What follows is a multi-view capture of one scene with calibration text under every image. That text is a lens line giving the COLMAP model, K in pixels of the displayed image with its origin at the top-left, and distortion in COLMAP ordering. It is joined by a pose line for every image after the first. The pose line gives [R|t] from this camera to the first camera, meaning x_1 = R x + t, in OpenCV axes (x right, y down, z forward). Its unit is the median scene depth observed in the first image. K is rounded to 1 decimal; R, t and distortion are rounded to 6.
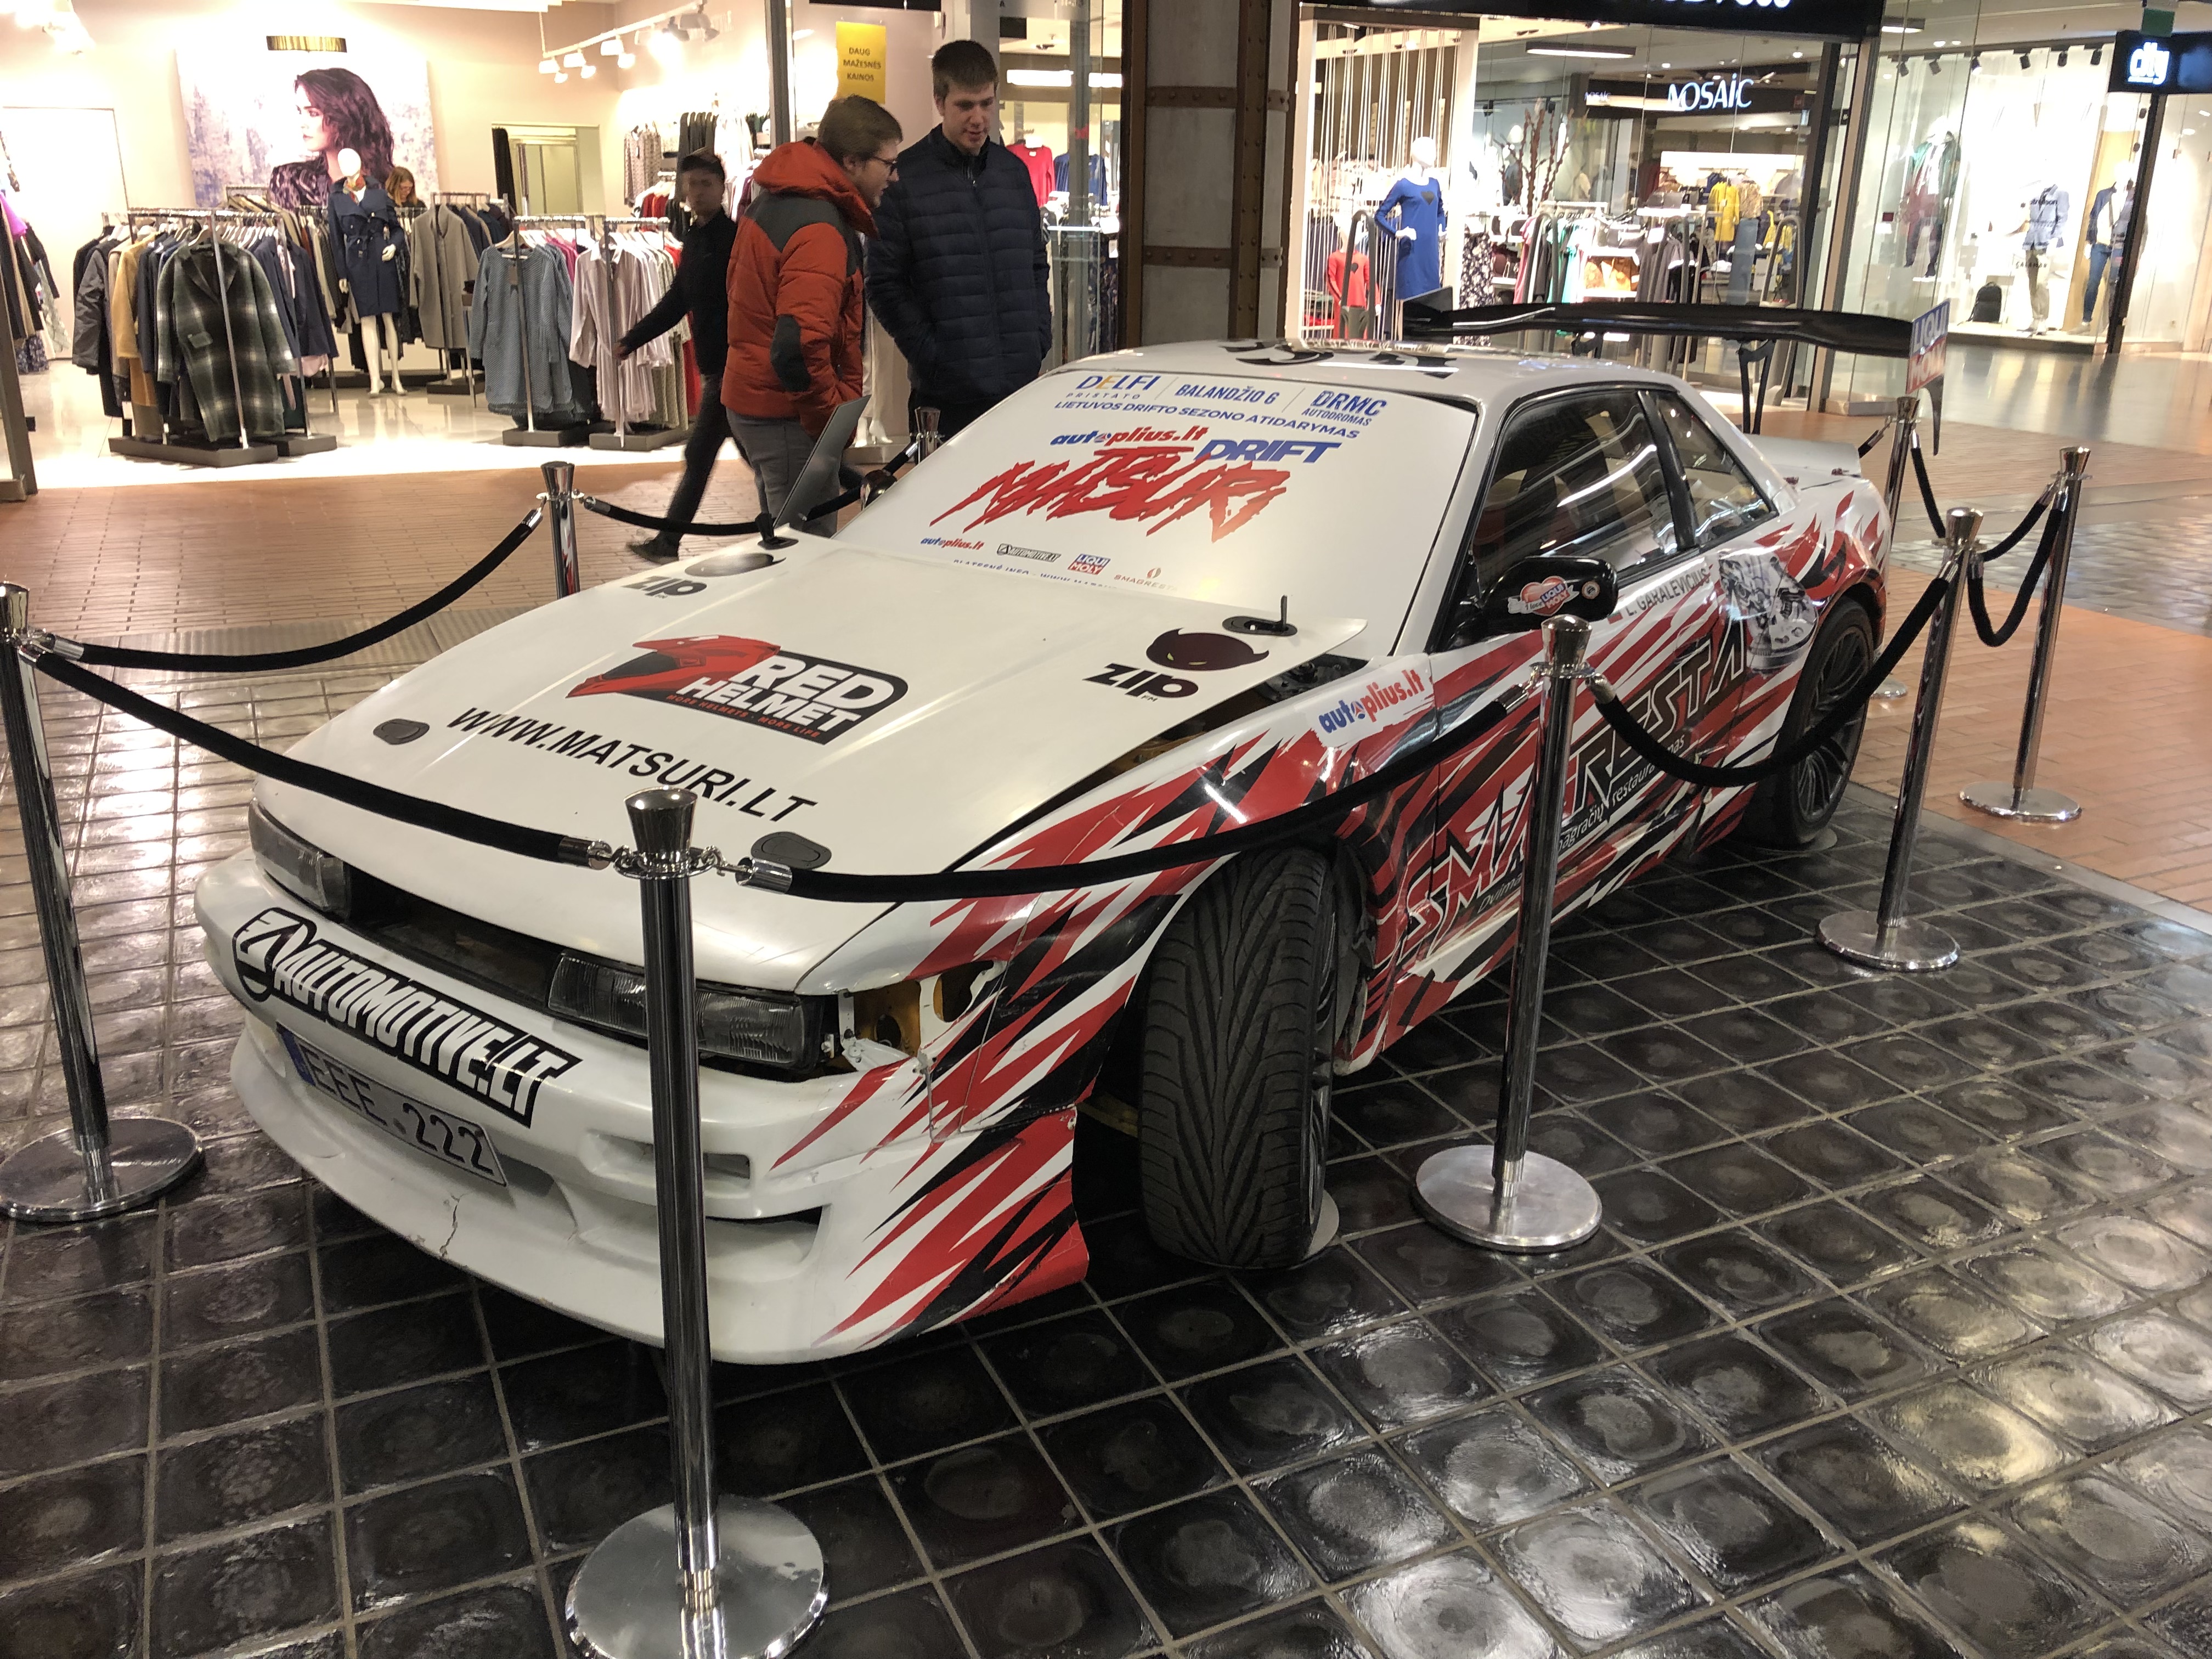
lens RADIAL K [[1815.7, 0, 1106.0], [0, 1815.7, 829.5], [0, 0, 1]] dist [-0.004226, -0.001539]
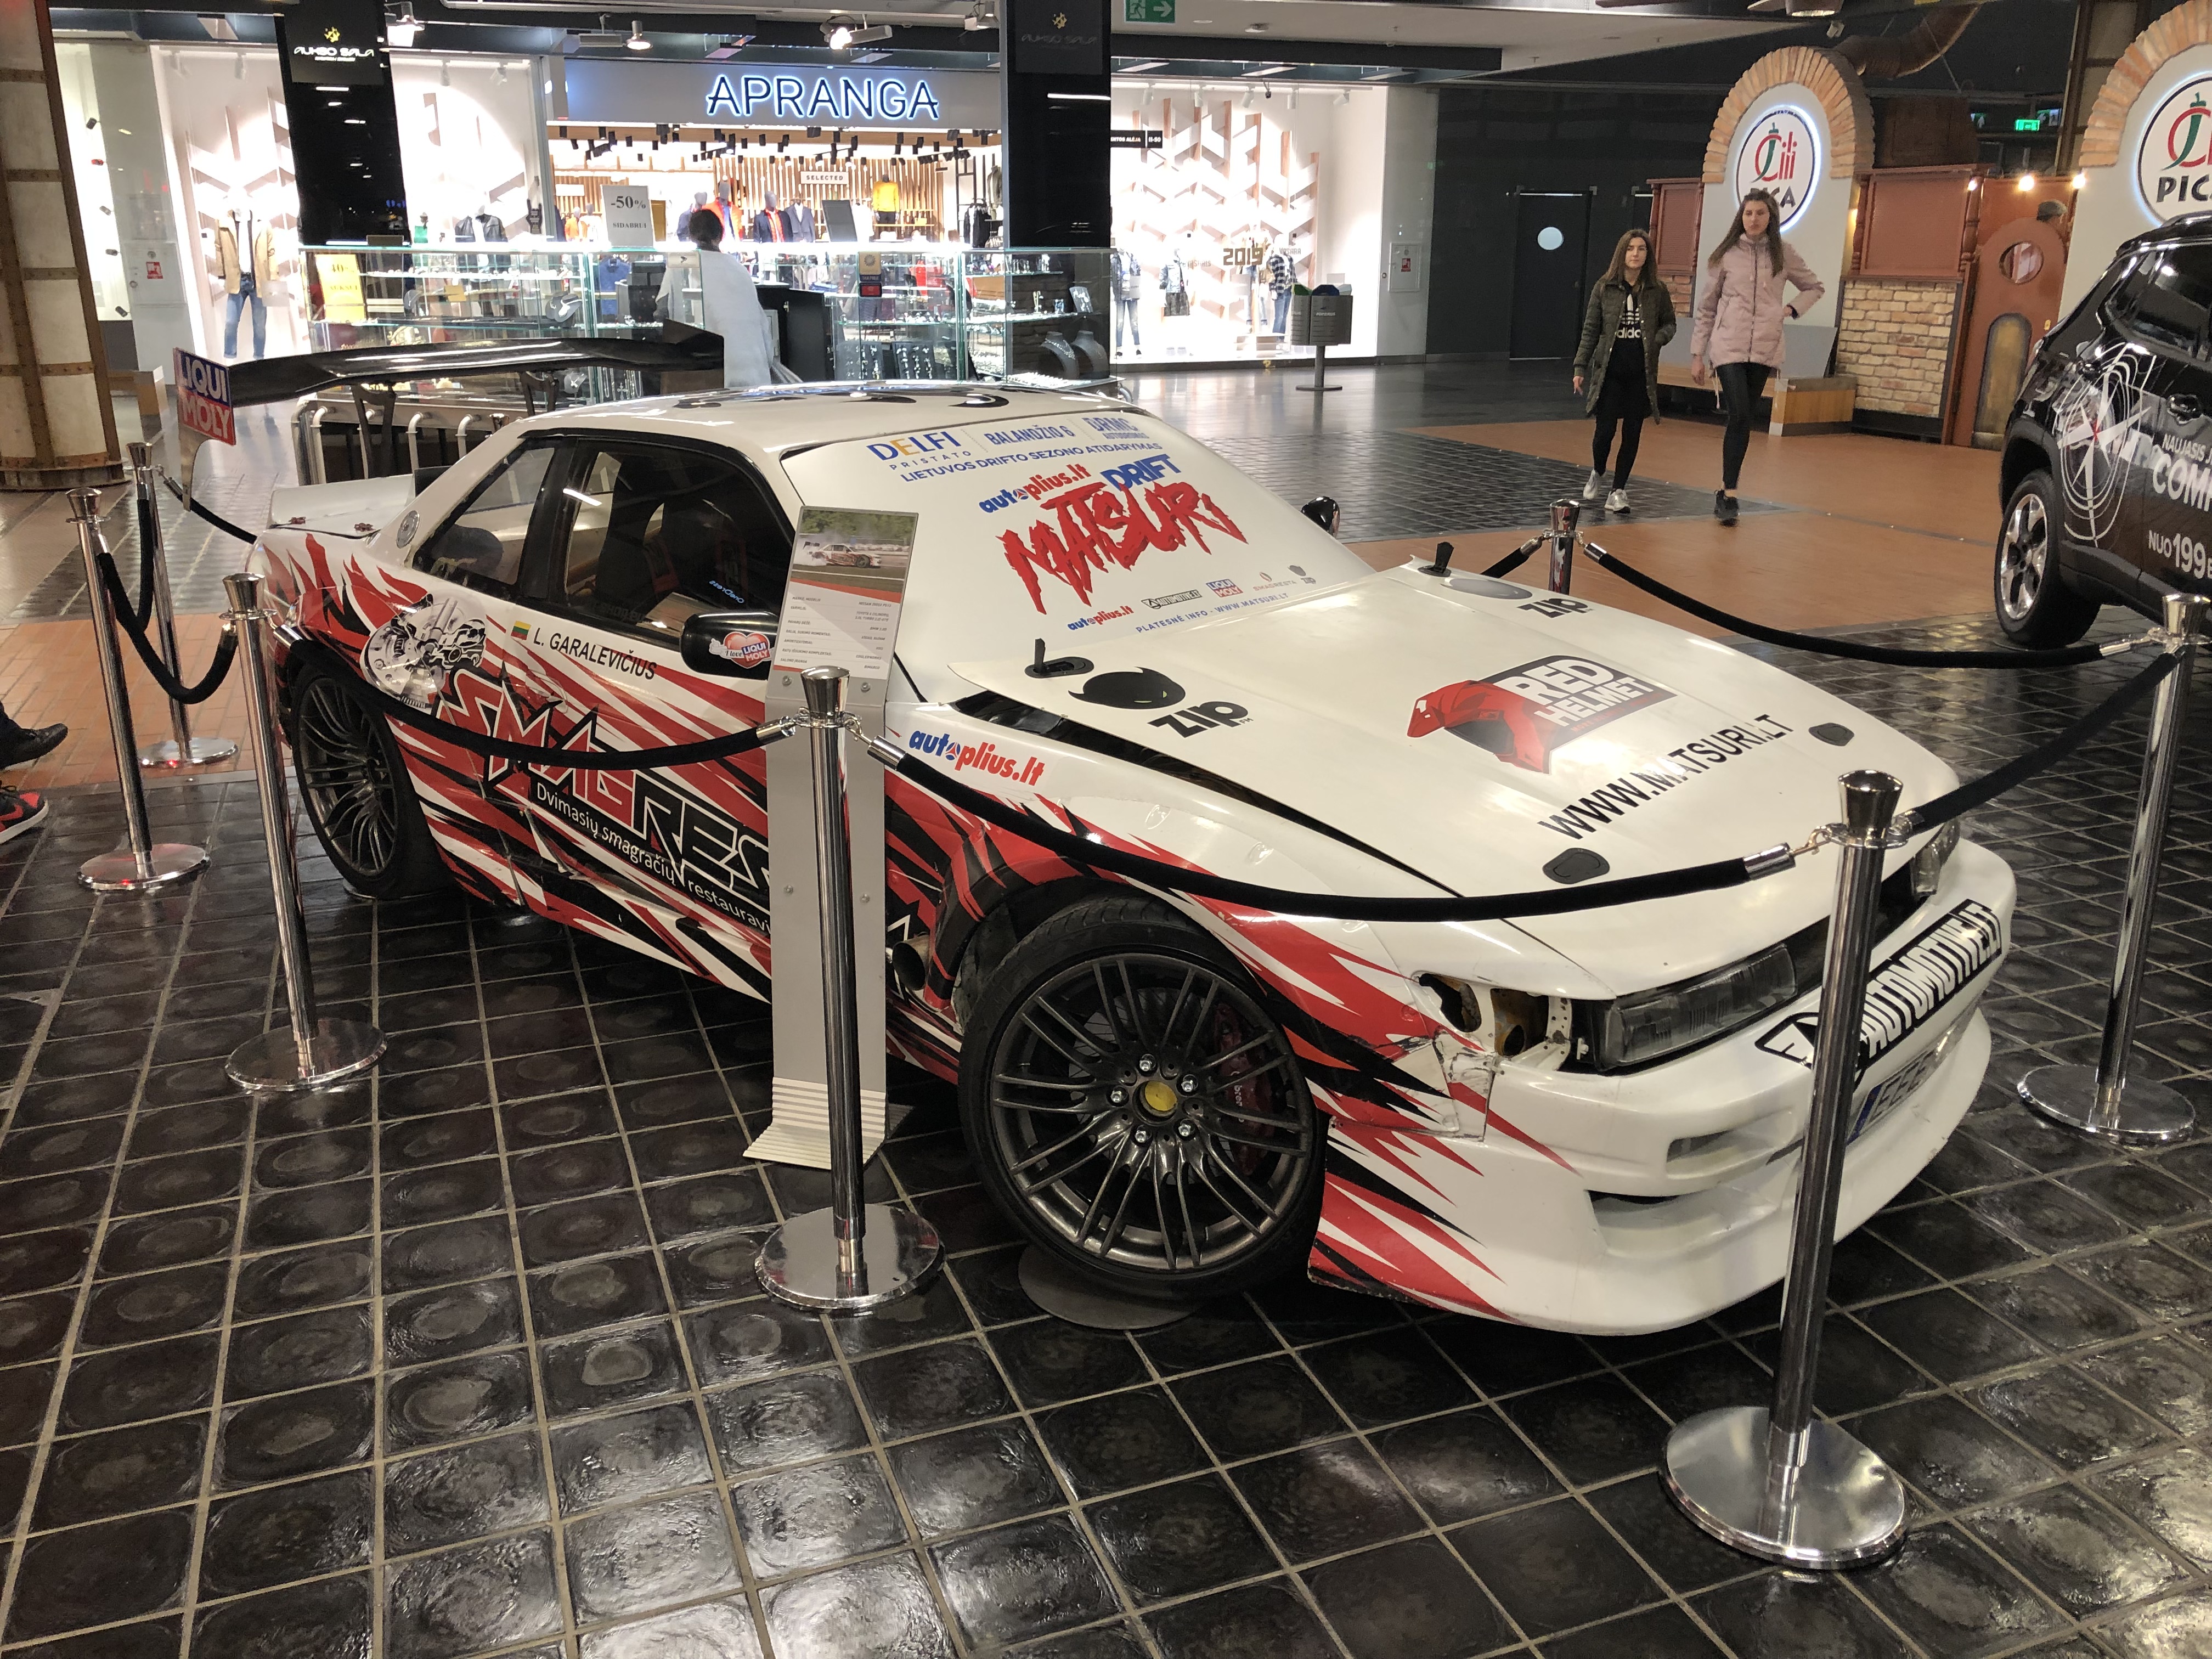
lens RADIAL K [[1815.7, 0, 1106.0], [0, 1815.7, 829.5], [0, 0, 1]] dist [-0.004226, -0.001539]
pose [[0.067229, -0.323942, 0.943685, -1.410916], [0.328825, 0.900176, 0.285581, -0.456179], [-0.941995, 0.291108, 0.167038, 1.214965]]
